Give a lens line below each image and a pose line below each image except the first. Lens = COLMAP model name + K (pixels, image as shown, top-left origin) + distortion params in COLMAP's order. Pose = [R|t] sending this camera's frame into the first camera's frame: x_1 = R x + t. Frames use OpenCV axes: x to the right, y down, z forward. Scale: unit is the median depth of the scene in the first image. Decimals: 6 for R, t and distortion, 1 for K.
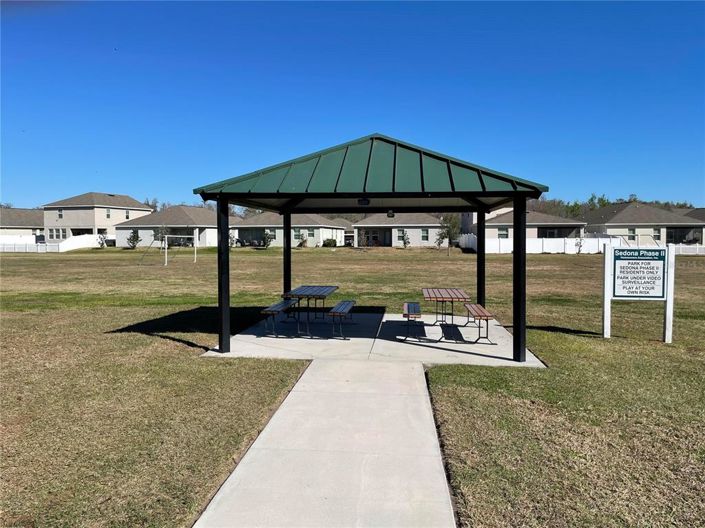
lens RADIAL K [[548.4, 0, 352.5], [0, 548.4, 264.0], [0, 0, 1]] dist [0.071510, -0.000670]
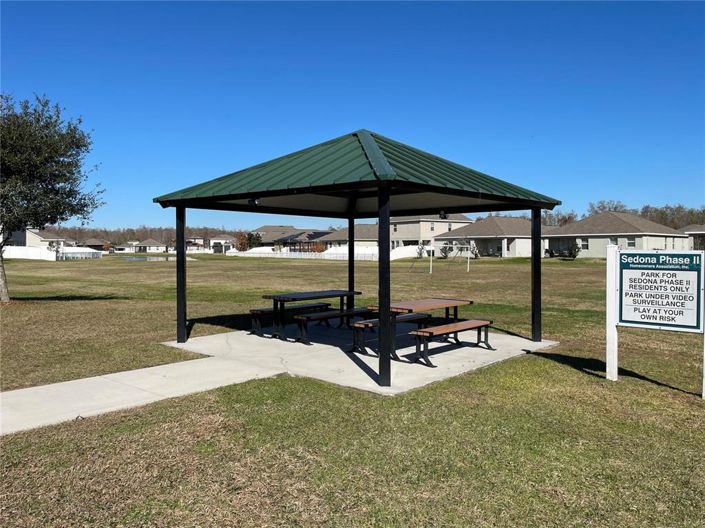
lens RADIAL K [[548.4, 0, 352.5], [0, 548.4, 264.0], [0, 0, 1]] dist [0.071510, -0.000670]
pose [[0.823235, 0.016012, -0.567475, 0.458420], [-0.027443, 0.999556, -0.011607, 0.002993], [0.567037, 0.025128, 0.823309, 0.180969]]
